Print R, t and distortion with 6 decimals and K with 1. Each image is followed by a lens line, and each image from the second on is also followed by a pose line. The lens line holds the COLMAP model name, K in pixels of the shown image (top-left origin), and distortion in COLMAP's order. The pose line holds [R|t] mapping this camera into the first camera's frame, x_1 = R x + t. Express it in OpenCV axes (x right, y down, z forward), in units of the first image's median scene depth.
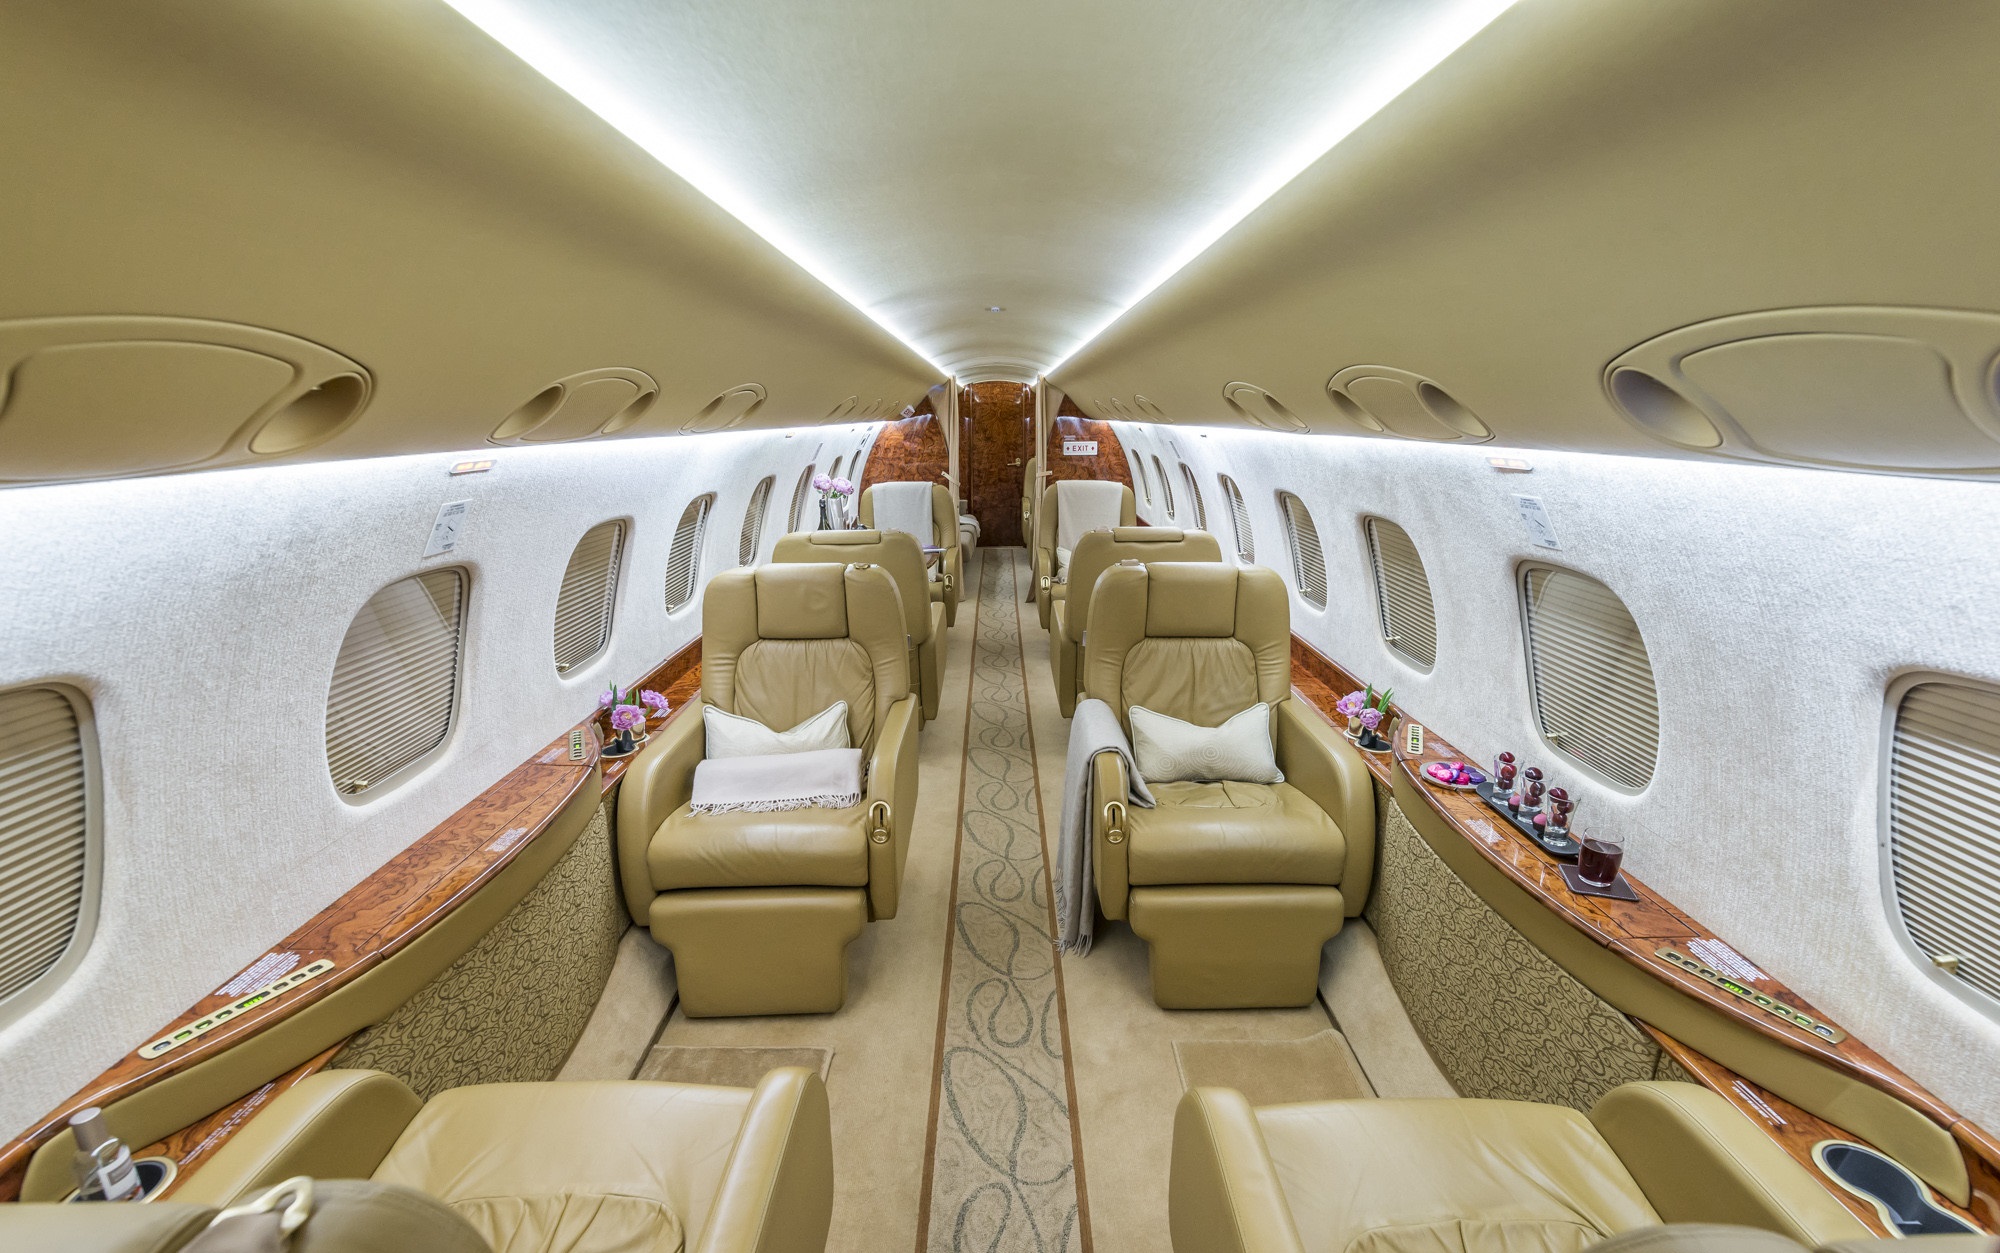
lens RADIAL K [[849.4, 0, 1029.3], [0, 849.4, 639.2], [0, 0, 1]] dist [-0.000331, -0.000102]
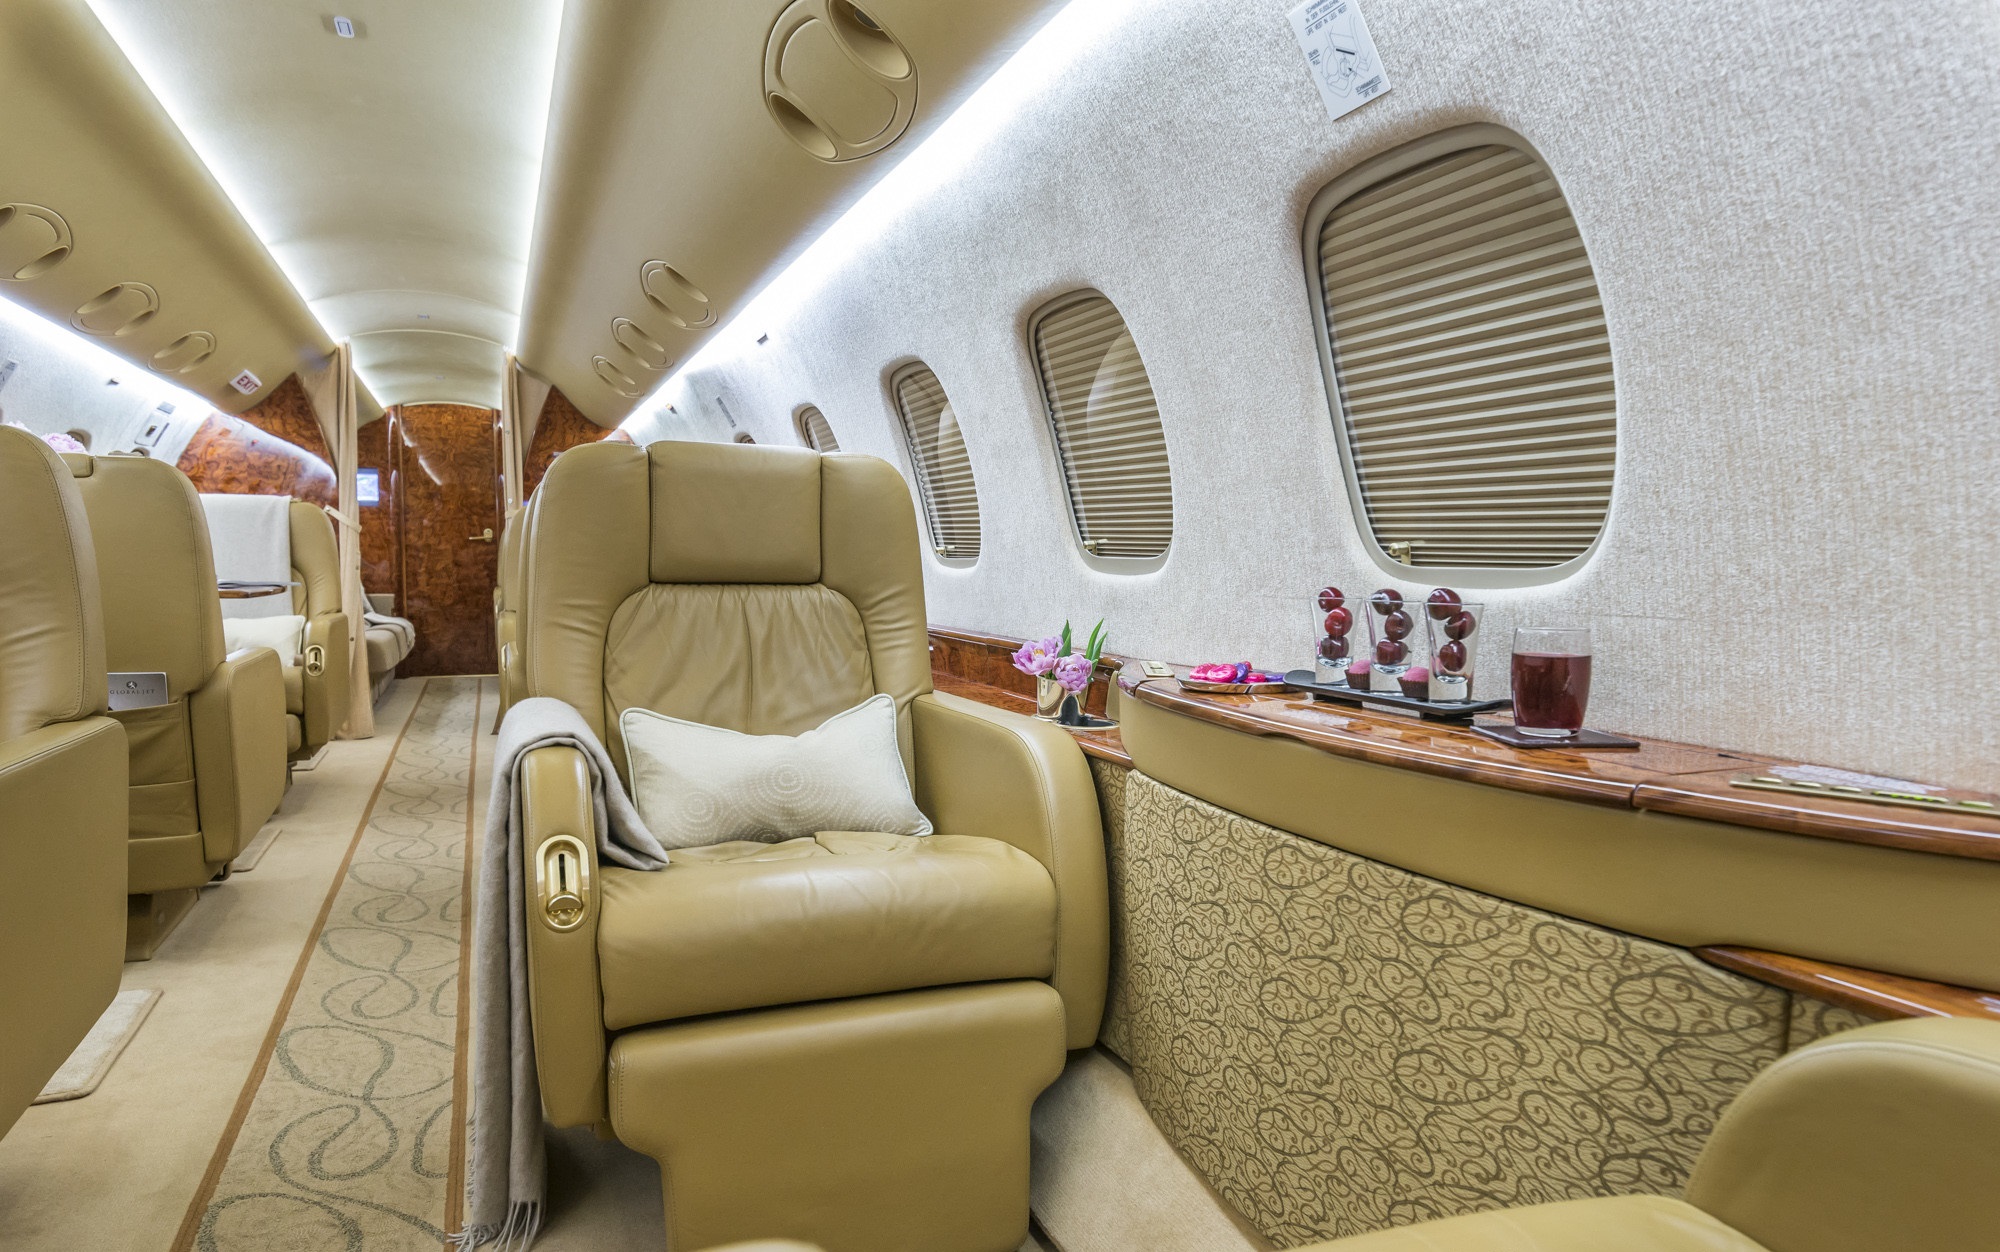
lens RADIAL K [[1256.6, 0, 1000.0], [0, 1256.6, 626.0], [0, 0, 1]] dist [0.001932, -0.000860]
pose [[0.938560, -0.026167, 0.344122, 0.079298], [0.091760, 0.980152, -0.175736, 0.189593], [-0.332693, 0.196515, 0.922332, 0.258738]]
